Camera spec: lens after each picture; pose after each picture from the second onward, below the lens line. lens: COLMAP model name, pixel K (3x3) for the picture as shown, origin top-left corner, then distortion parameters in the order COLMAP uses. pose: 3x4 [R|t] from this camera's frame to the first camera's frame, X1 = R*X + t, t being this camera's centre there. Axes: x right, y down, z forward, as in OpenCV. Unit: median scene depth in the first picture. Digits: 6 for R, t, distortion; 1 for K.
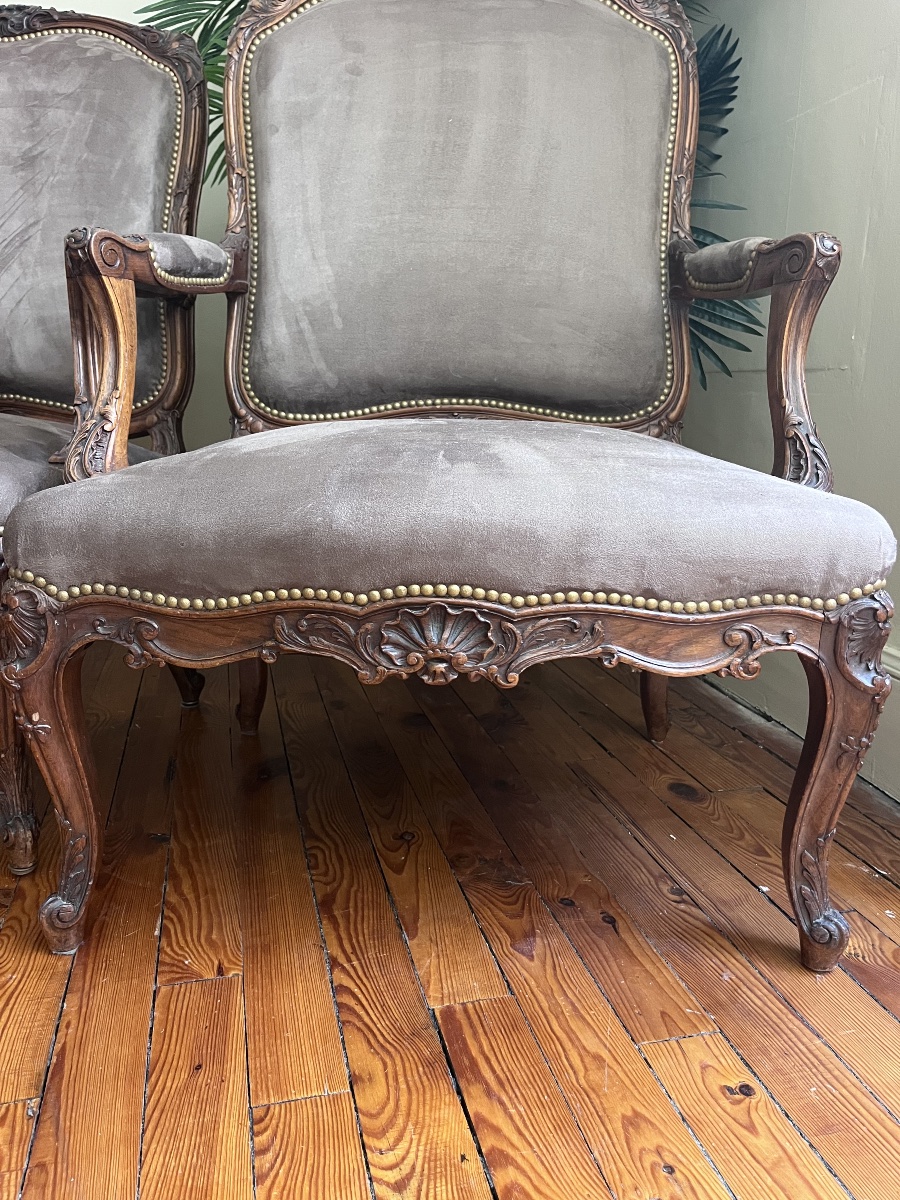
lens RADIAL K [[909.8, 0, 450.0], [0, 909.8, 600.0], [0, 0, 1]] dist [0.041687, -0.052811]
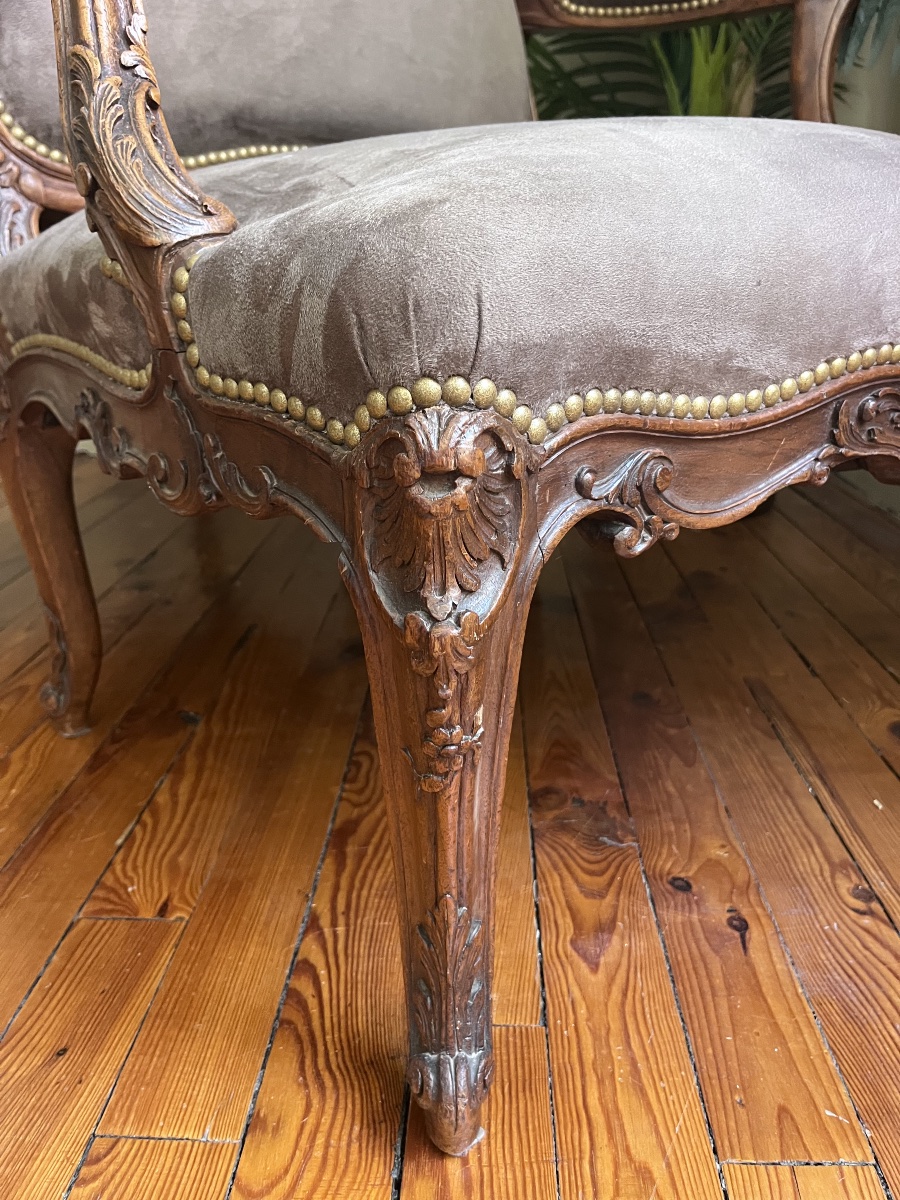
lens RADIAL K [[916.7, 0, 454.7], [0, 916.7, 607.2], [0, 0, 1]] dist [0.050057, -0.097158]
pose [[0.960413, 0.080410, -0.266722, 0.141968], [-0.044647, 0.989489, 0.137544, 0.049373], [0.274979, -0.120191, 0.953908, 0.362882]]
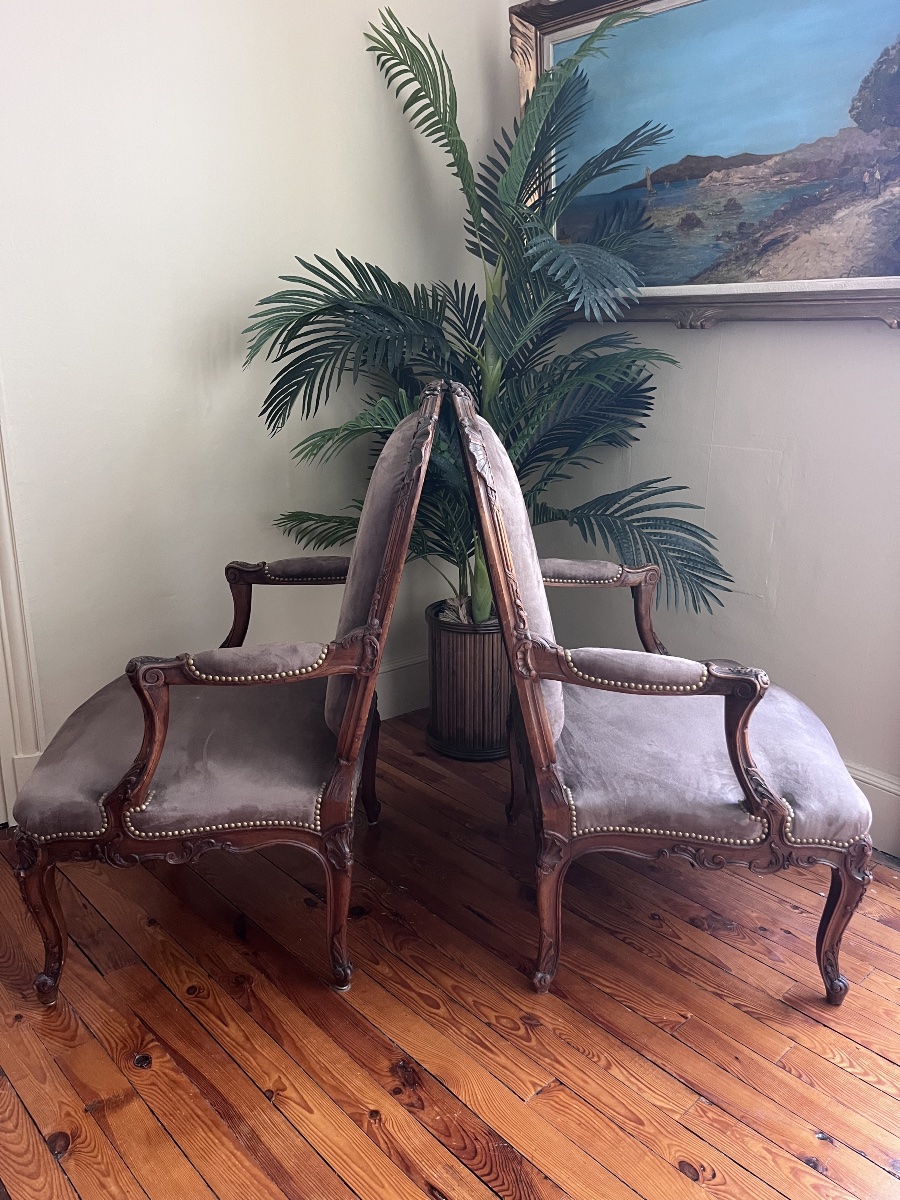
lens RADIAL K [[909.8, 0, 450.0], [0, 909.8, 600.0], [0, 0, 1]] dist [0.041687, -0.052811]
pose [[0.878031, -0.131481, 0.460190, -1.414740], [0.106078, 0.991072, 0.080765, -0.676353], [-0.466701, -0.022098, 0.884139, -0.492104]]
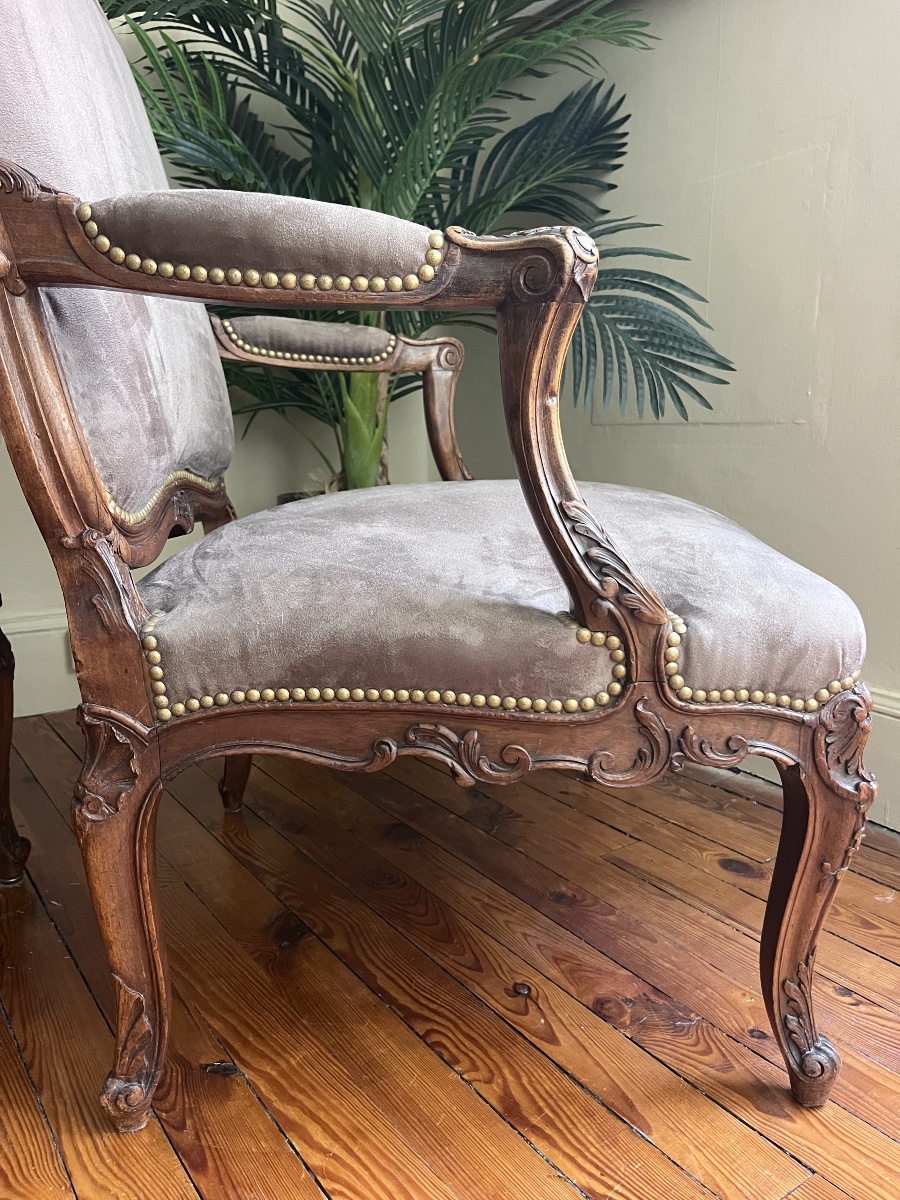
lens RADIAL K [[916.8, 0, 452.2], [0, 916.8, 595.0], [0, 0, 1]] dist [0.073856, -0.108310]
pose [[0.933230, -0.077775, 0.350761, -0.455805], [0.093939, 0.995147, -0.029275, -0.097759], [-0.346782, 0.060270, 0.936007, 0.256789]]
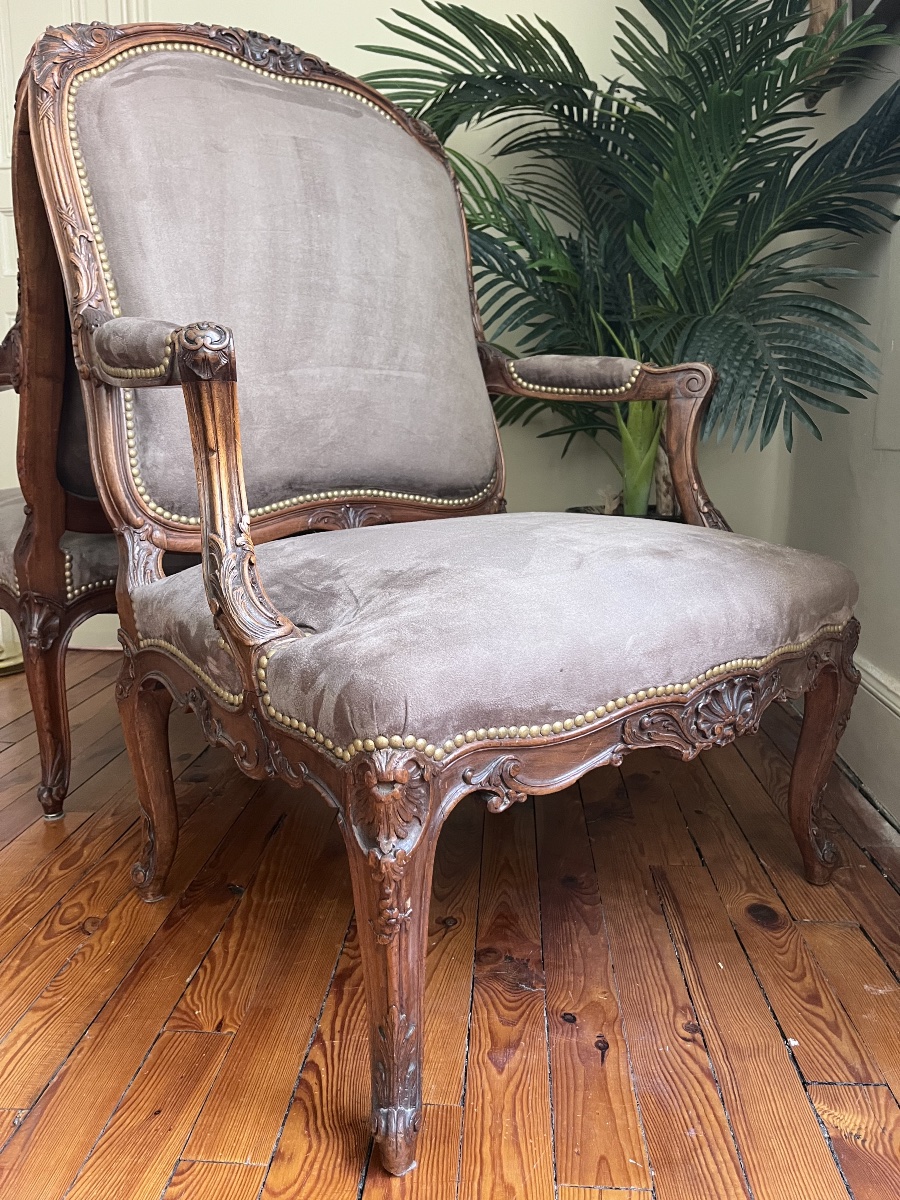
lens RADIAL K [[905.7, 0, 451.7], [0, 905.7, 616.9], [0, 0, 1]] dist [0.065576, -0.104250]
pose [[0.951143, 0.048598, -0.304902, 0.304847], [-0.057511, 0.998138, -0.020313, -0.074320], [0.303348, 0.036856, 0.952167, 0.019480]]
